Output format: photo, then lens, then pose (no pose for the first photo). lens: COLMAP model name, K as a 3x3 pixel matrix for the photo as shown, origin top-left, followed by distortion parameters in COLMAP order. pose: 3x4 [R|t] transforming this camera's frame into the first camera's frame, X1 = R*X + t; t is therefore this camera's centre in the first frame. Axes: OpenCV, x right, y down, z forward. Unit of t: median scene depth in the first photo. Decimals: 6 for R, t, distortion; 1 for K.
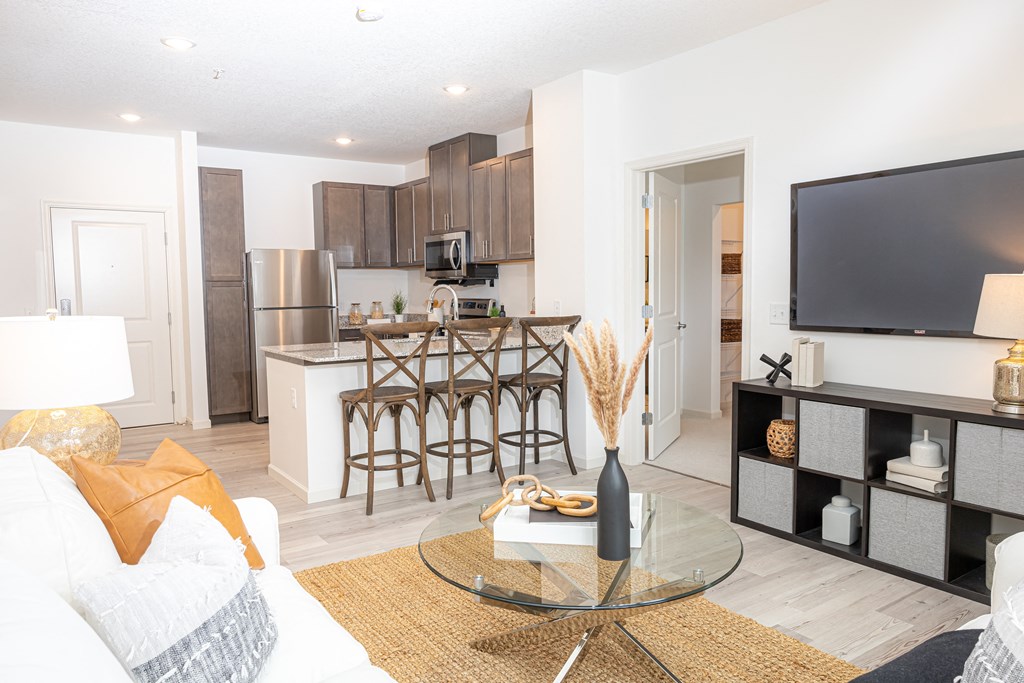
lens RADIAL K [[731.6, 0, 512.0], [0, 731.6, 341.5], [0, 0, 1]] dist [0.002108, 0.001486]
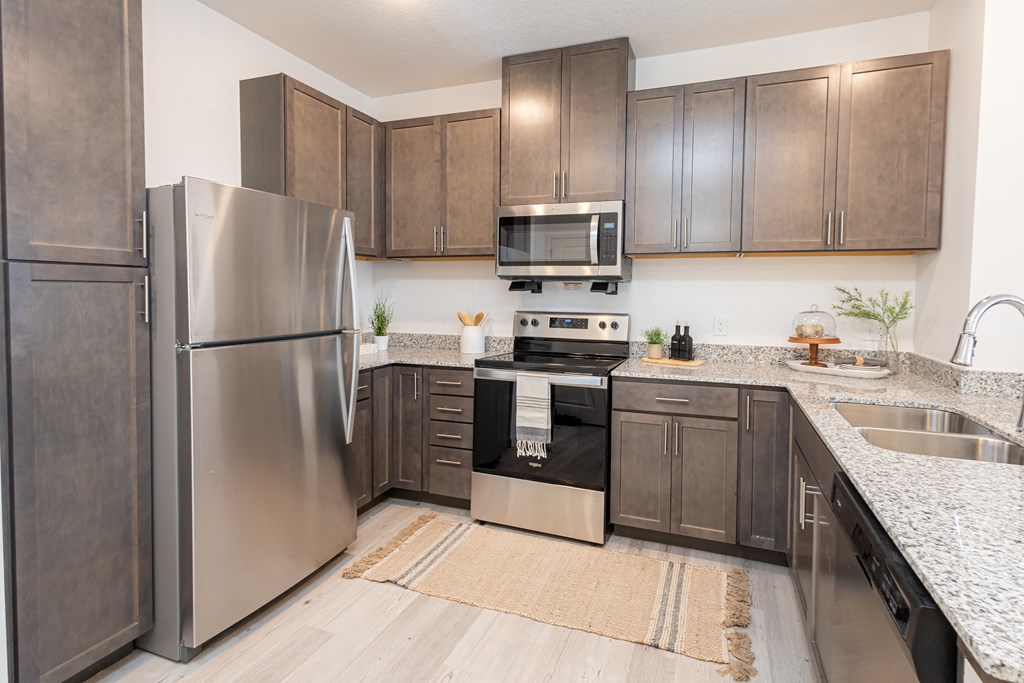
lens RADIAL K [[507.1, 0, 516.6], [0, 507.1, 312.7], [0, 0, 1]] dist [0.000686, 0.000094]
pose [[0.812787, -0.002764, 0.582555, -0.360942], [0.021973, 0.999423, -0.025914, -0.050140], [-0.582147, 0.033863, 0.812378, 0.696144]]
